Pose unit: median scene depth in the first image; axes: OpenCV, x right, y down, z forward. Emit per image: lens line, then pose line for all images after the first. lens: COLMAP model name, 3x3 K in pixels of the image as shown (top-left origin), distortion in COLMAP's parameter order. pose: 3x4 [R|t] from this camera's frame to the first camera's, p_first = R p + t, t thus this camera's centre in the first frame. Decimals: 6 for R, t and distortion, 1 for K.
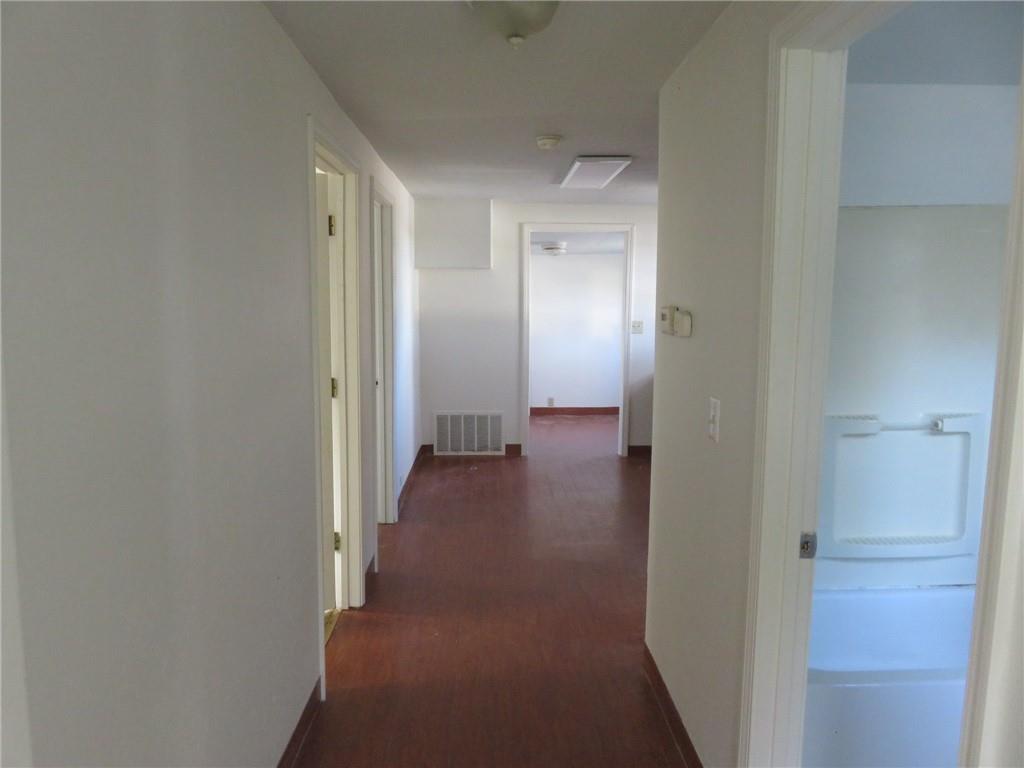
lens RADIAL K [[781.6, 0, 512.0], [0, 781.6, 384.0], [0, 0, 1]] dist [0.002611, 0.004603]
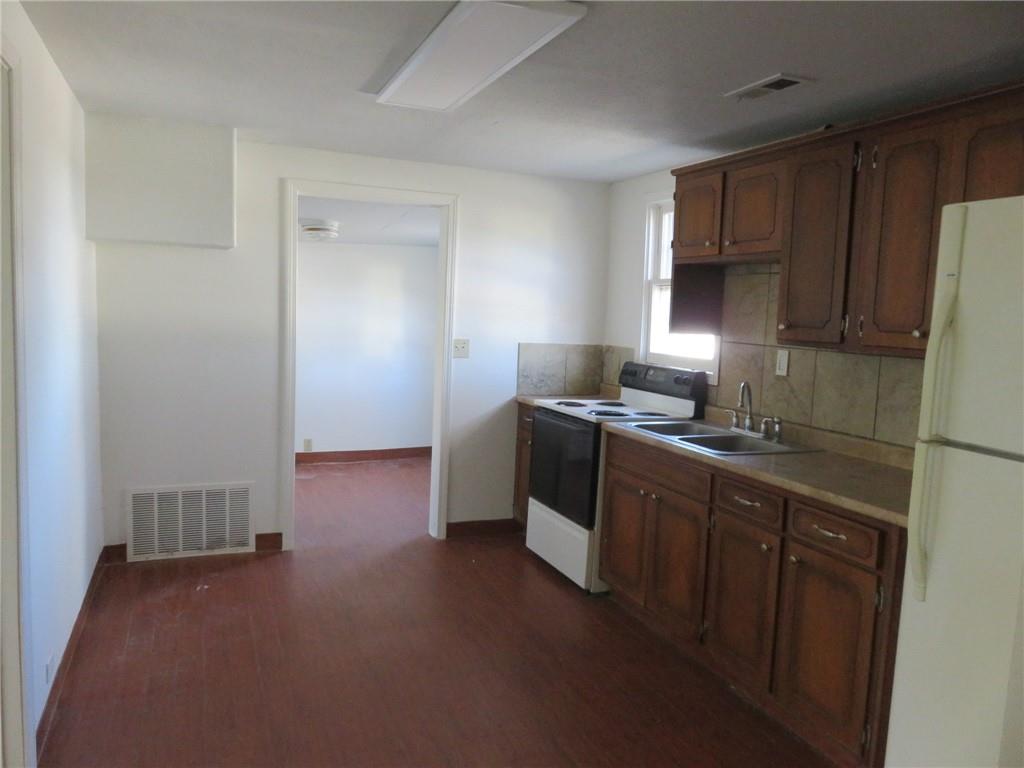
lens RADIAL K [[781.6, 0, 512.0], [0, 781.6, 384.0], [0, 0, 1]] dist [0.002611, 0.004603]
pose [[0.938655, -0.003783, 0.344836, -0.031034], [0.007115, 0.999939, -0.008399, -0.035802], [-0.344783, 0.010337, 0.938625, 0.348713]]
